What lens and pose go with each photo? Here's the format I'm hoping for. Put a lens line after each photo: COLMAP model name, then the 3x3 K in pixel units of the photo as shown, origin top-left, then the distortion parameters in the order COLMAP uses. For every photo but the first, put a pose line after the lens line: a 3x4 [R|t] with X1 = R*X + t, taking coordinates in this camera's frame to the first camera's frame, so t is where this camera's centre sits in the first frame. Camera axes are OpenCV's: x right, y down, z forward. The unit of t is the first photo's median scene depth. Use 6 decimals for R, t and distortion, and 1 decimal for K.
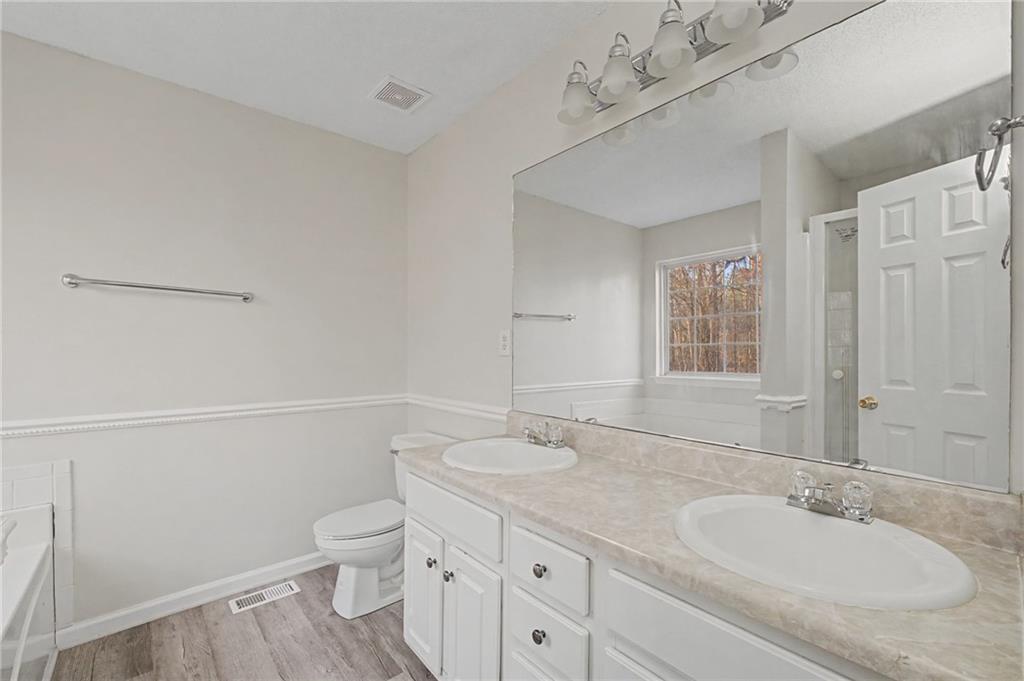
lens RADIAL K [[445.6, 0, 507.8], [0, 445.6, 345.2], [0, 0, 1]] dist [0.002390, 0.001792]
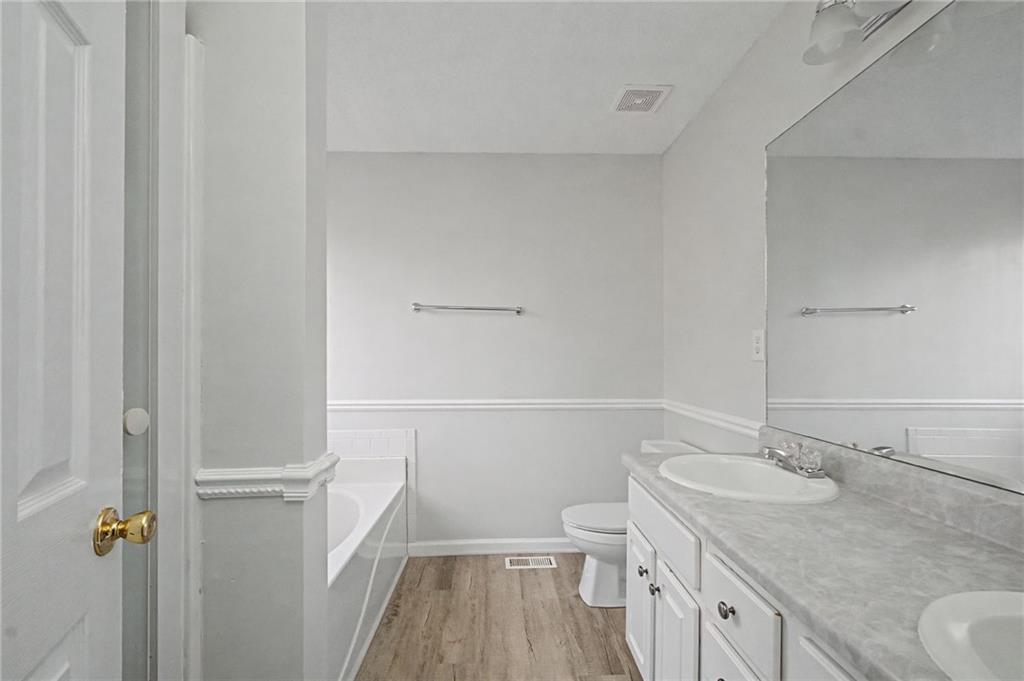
lens RADIAL K [[445.6, 0, 502.5], [0, 445.6, 346.9], [0, 0, 1]] dist [0.002390, 0.001792]
pose [[0.777541, -0.012765, -0.628702, 0.170253], [0.007959, 0.999914, -0.010459, 0.003102], [0.628781, 0.003128, 0.777576, 0.037980]]
